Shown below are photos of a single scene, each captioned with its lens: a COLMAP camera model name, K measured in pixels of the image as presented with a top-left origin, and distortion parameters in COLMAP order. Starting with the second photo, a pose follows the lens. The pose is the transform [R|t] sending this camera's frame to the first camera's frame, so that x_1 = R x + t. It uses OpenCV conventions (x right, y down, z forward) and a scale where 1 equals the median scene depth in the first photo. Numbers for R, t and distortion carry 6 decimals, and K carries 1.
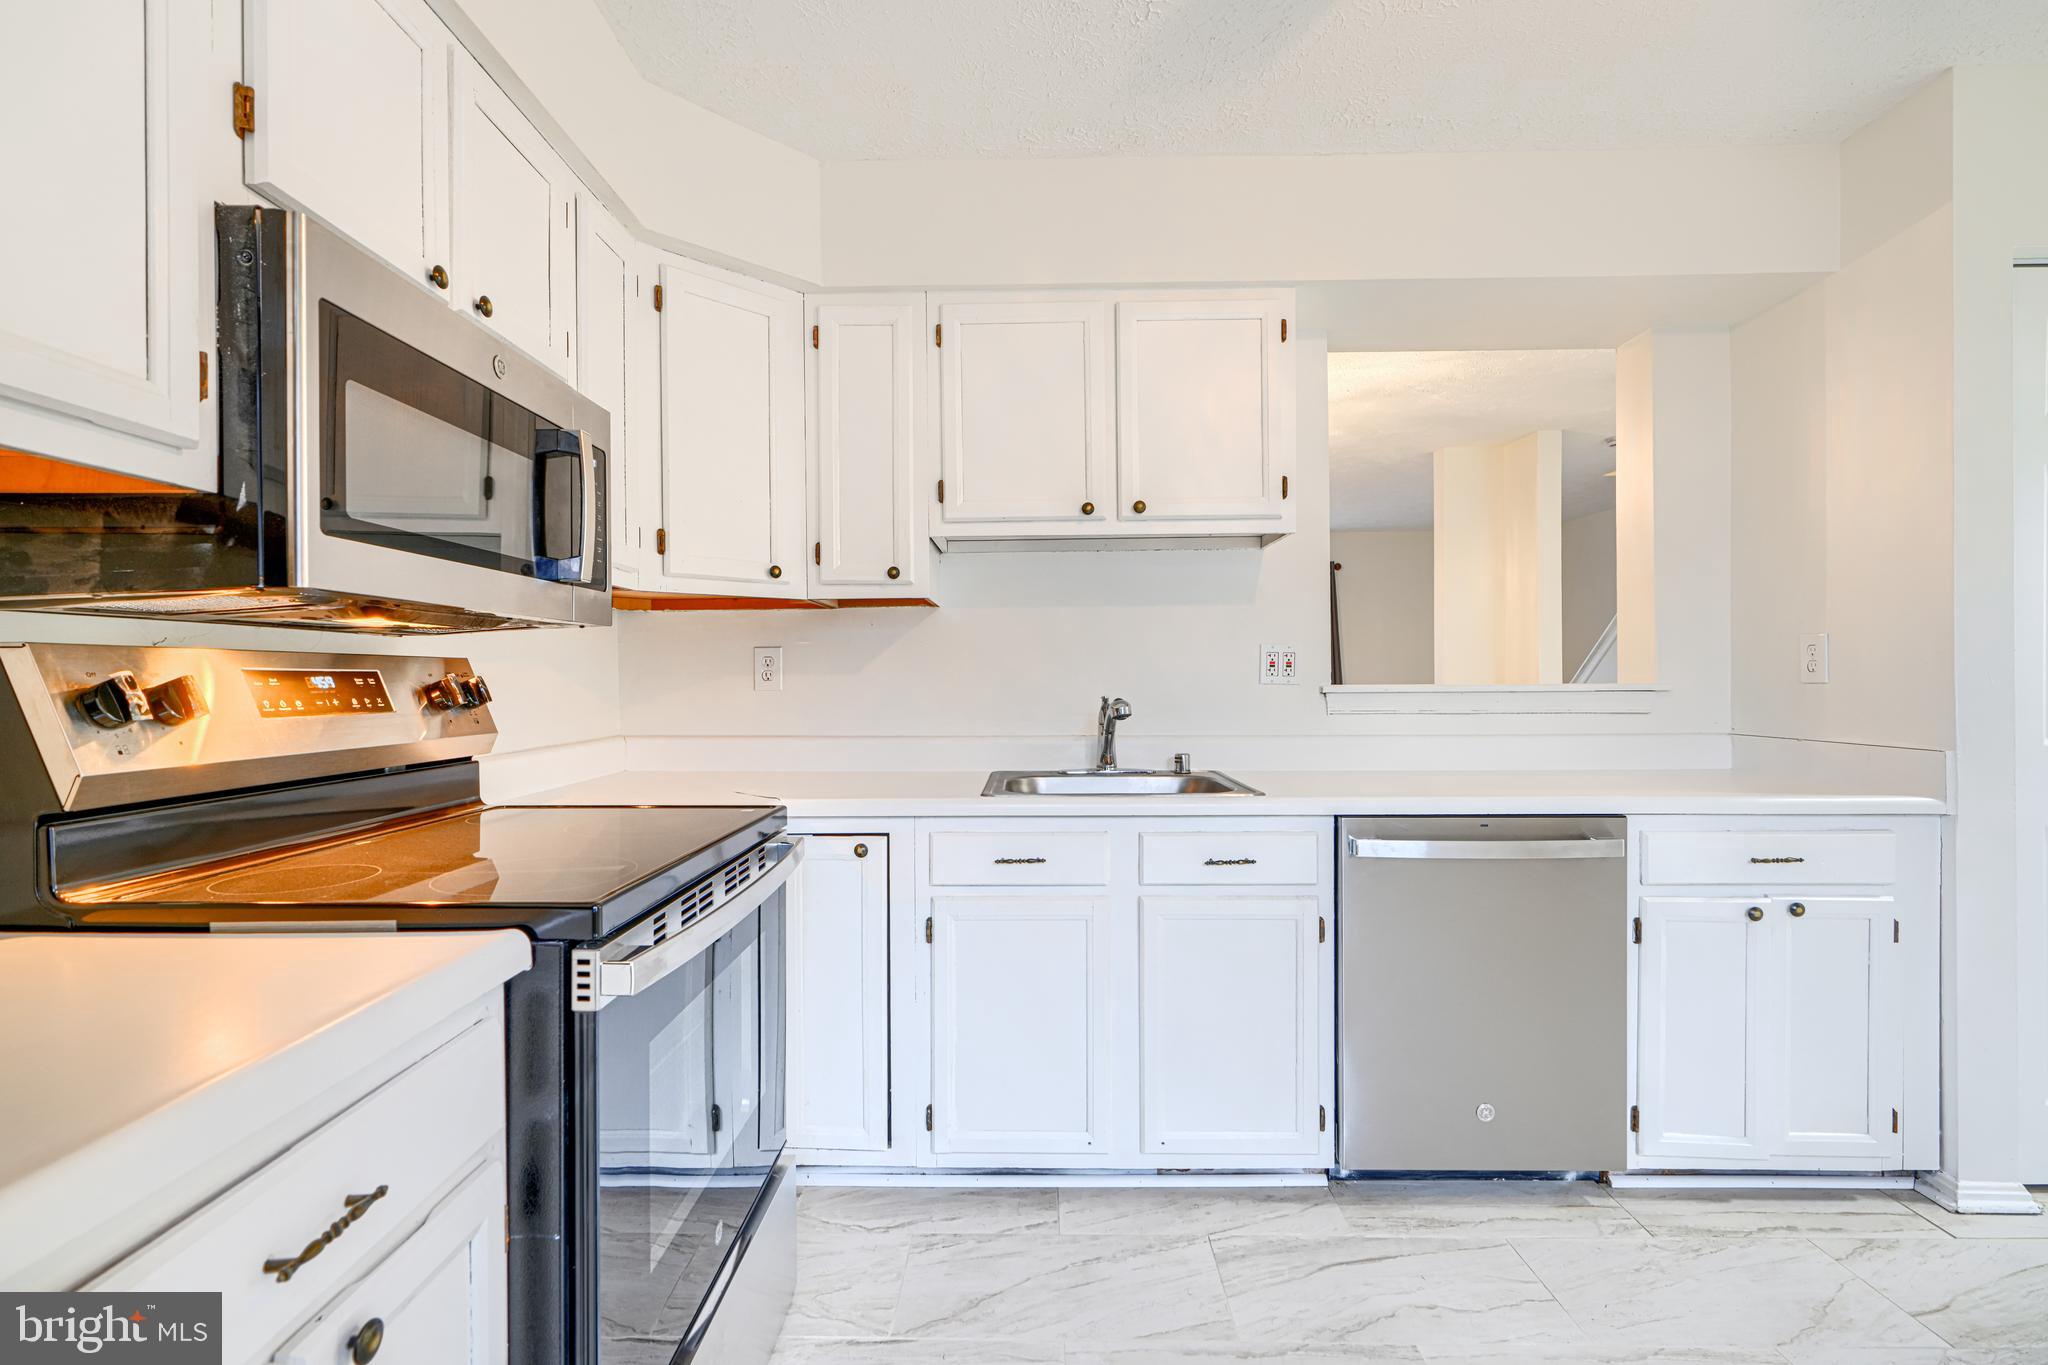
lens RADIAL K [[925.5, 0, 1028.1], [0, 925.5, 689.6], [0, 0, 1]] dist [0.004720, -0.000041]
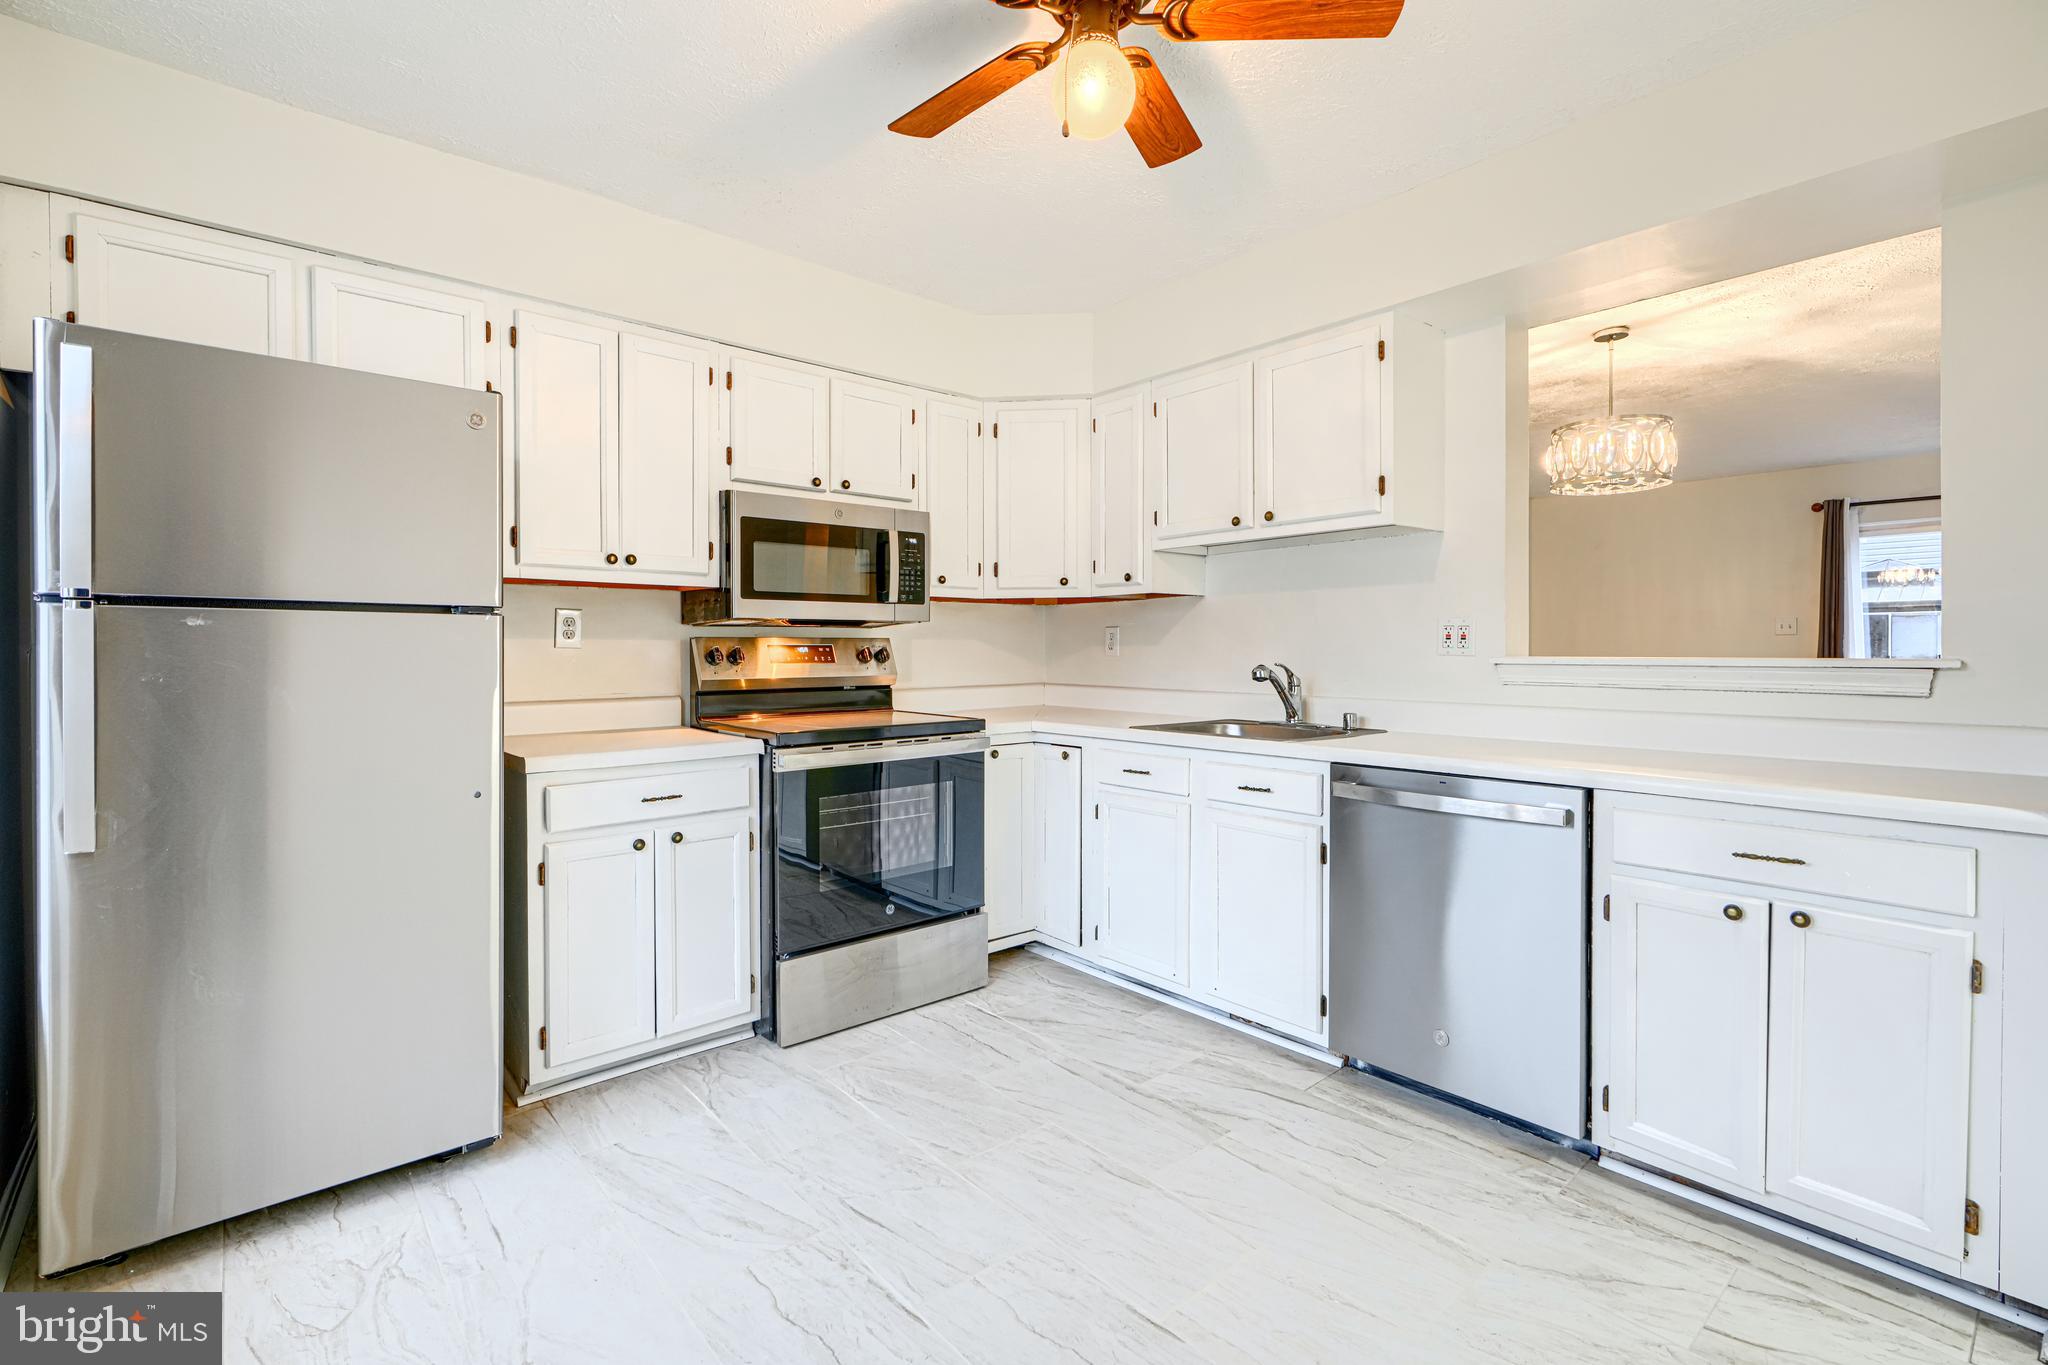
lens RADIAL K [[925.5, 0, 1026.0], [0, 925.5, 660.4], [0, 0, 1]] dist [0.004720, -0.000041]
pose [[0.662395, 0.014215, -0.749020, 0.987865], [-0.010622, 0.999898, 0.009582, -0.006517], [0.749079, 0.001609, 0.662478, -0.119495]]
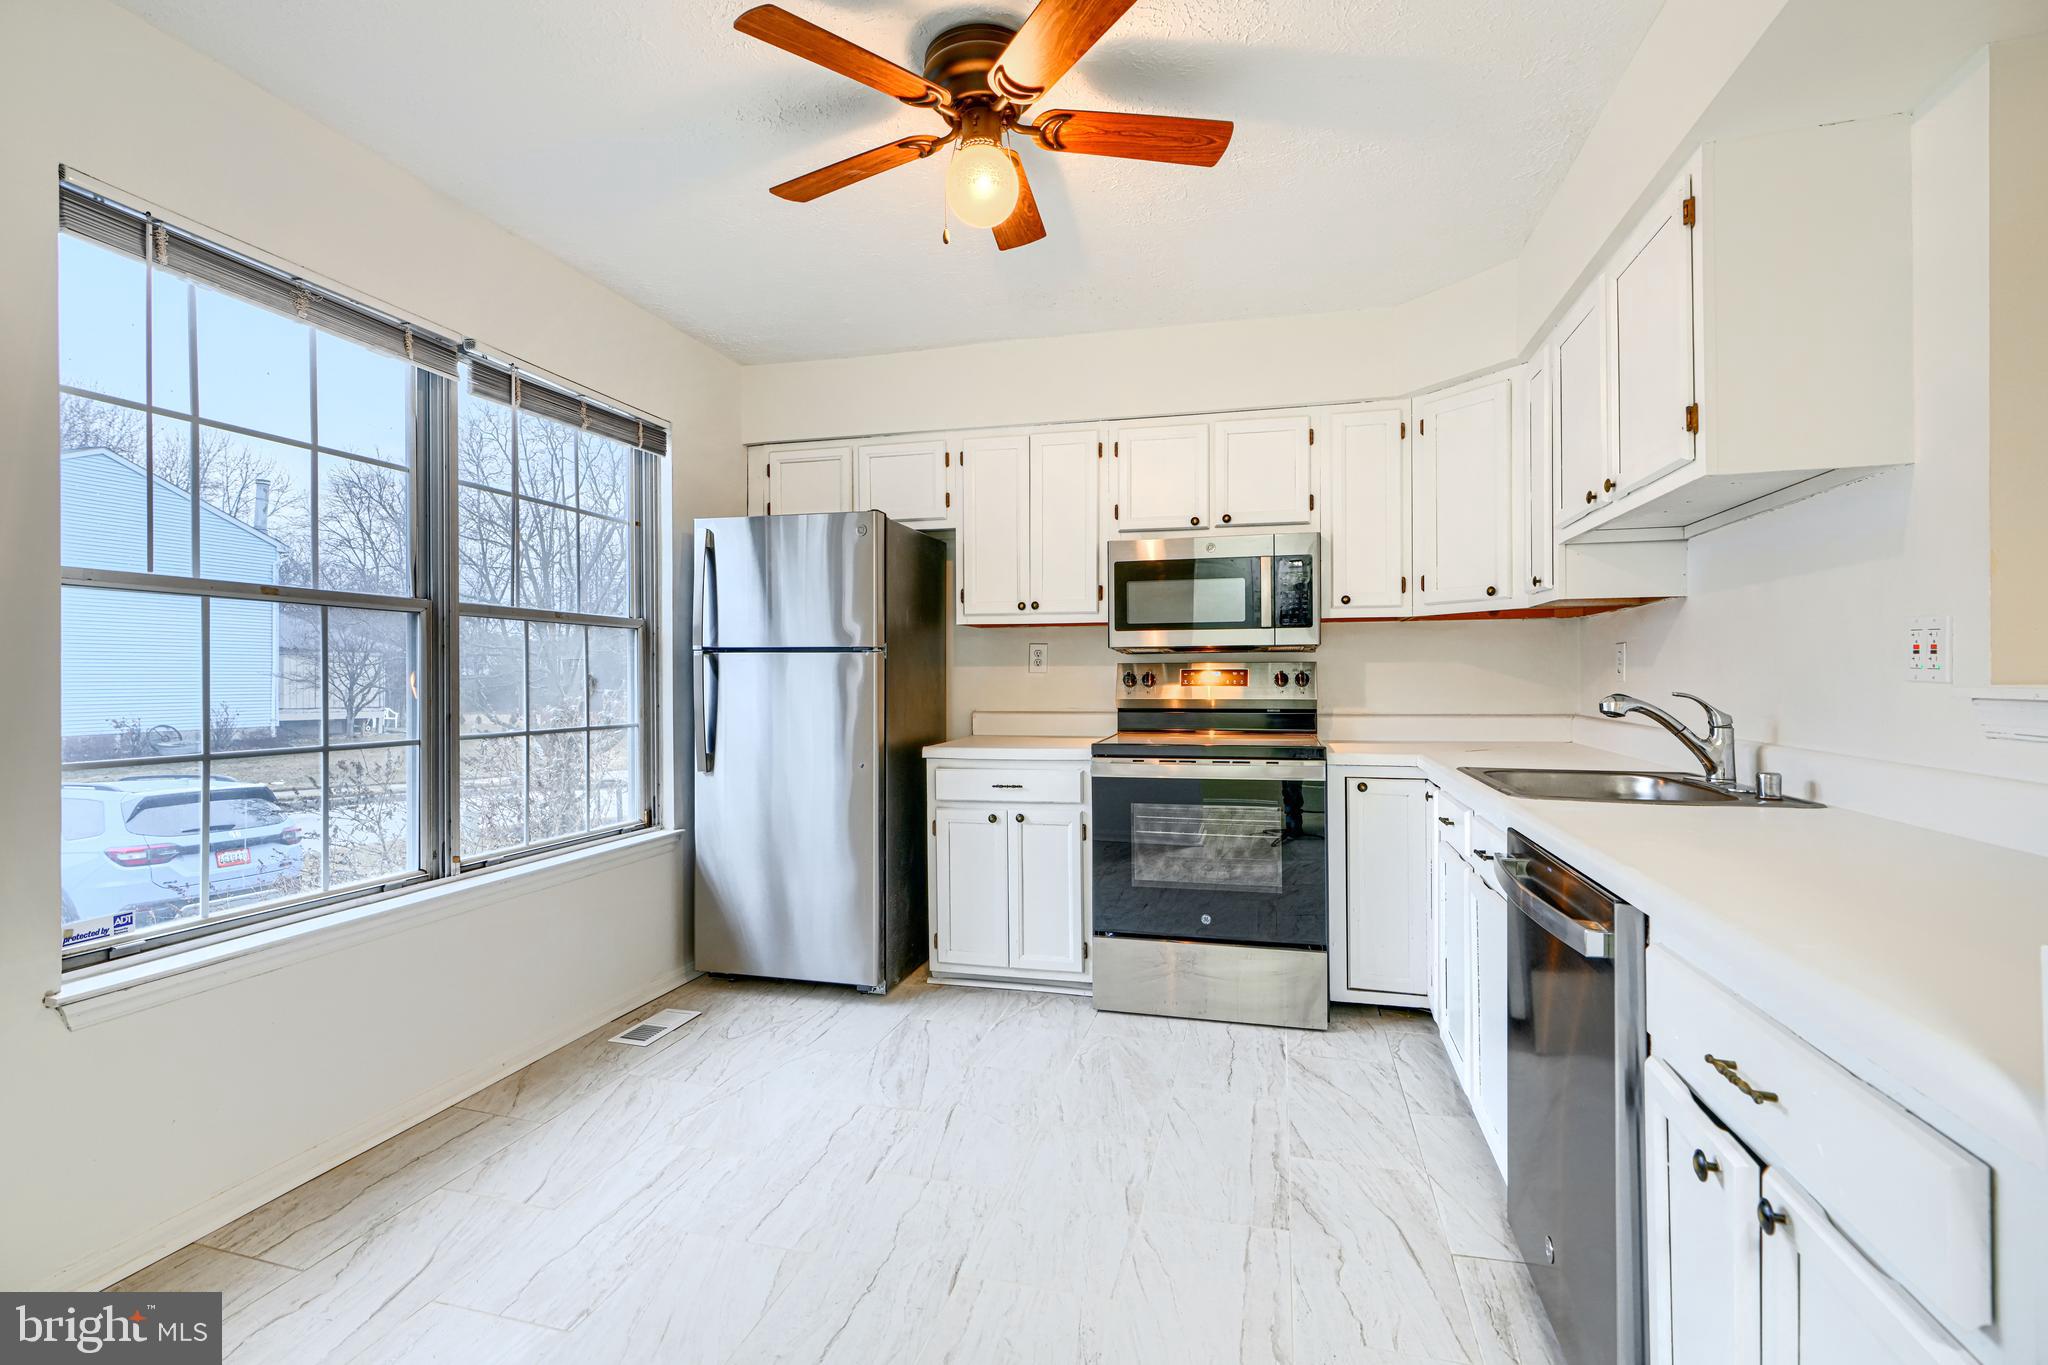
lens RADIAL K [[925.5, 0, 1036.2], [0, 925.5, 671.8], [0, 0, 1]] dist [0.004720, -0.000041]
pose [[-0.237674, 0.003149, -0.971340, 1.316175], [-0.005651, 0.999973, 0.004625, -0.015229], [0.971328, 0.006588, -0.237650, 0.765102]]
